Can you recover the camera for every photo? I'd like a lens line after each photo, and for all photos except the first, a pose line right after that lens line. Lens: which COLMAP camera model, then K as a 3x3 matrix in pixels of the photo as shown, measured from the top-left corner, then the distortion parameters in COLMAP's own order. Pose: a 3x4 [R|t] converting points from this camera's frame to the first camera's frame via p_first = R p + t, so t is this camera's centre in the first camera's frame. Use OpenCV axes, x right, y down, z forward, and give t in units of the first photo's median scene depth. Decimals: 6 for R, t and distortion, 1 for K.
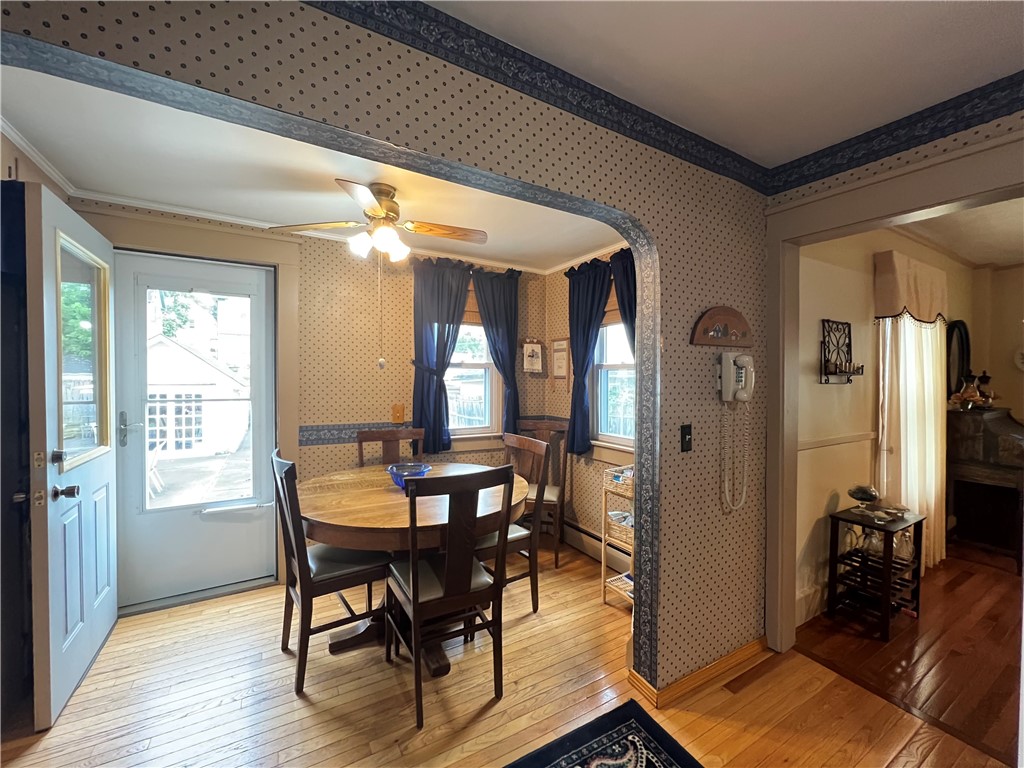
lens RADIAL K [[415.1, 0, 510.4], [0, 415.1, 384.5], [0, 0, 1]] dist [-0.003986, 0.001415]
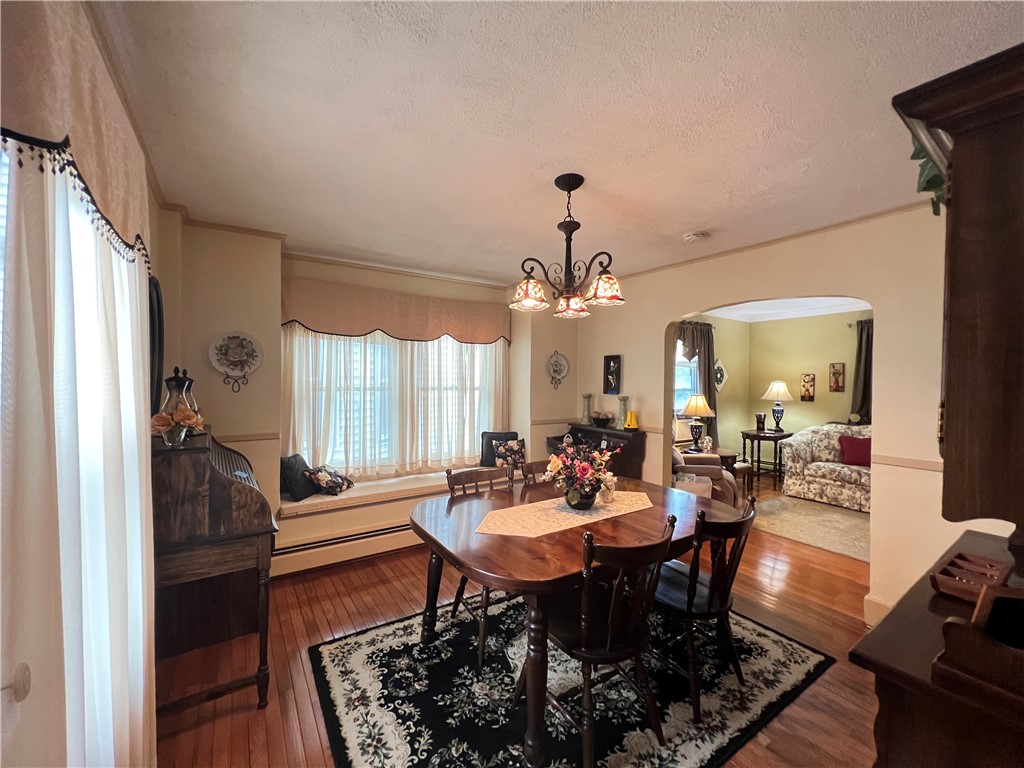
lens RADIAL K [[412.7, 0, 510.3], [0, 412.7, 384.6], [0, 0, 1]] dist [-0.002042, 0.000679]
pose [[-0.067787, -0.015077, 0.997586, 0.571211], [0.004503, 0.999871, 0.015417, -0.019968], [-0.997690, 0.005537, -0.067711, 0.634067]]
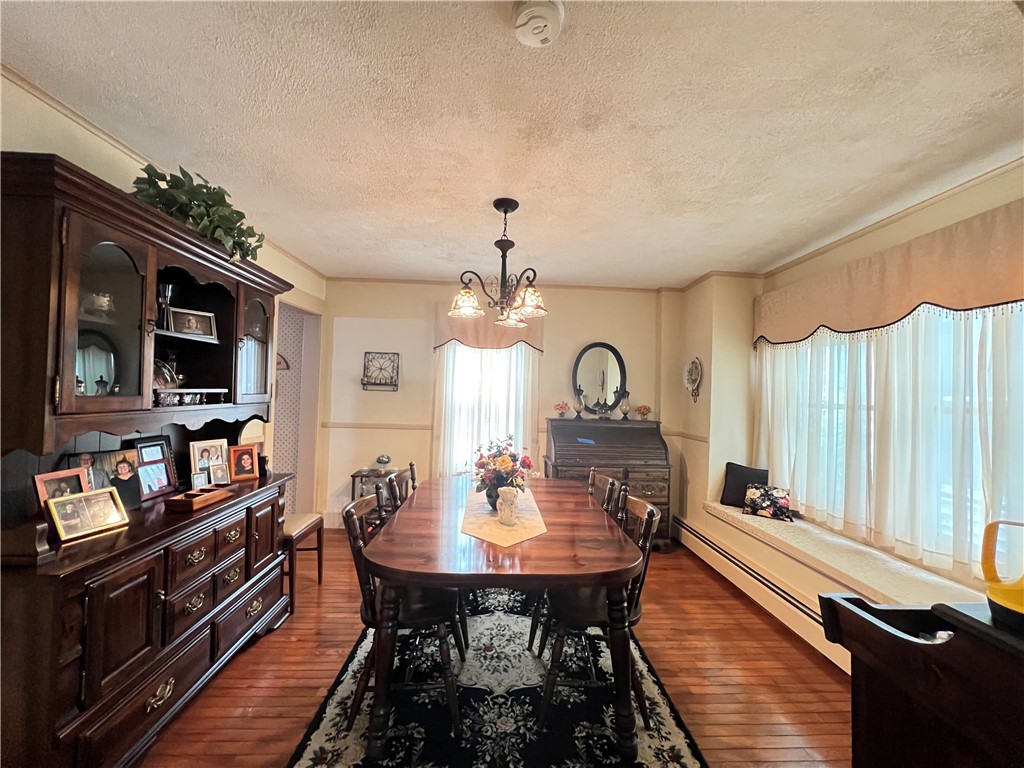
lens RADIAL K [[415.1, 0, 510.4], [0, 415.1, 384.5], [0, 0, 1]] dist [-0.003986, 0.001415]
pose [[0.882207, 0.011630, -0.470718, 1.618140], [-0.029662, 0.999082, -0.030908, 0.010274], [0.469926, 0.041230, 0.881742, -0.166426]]
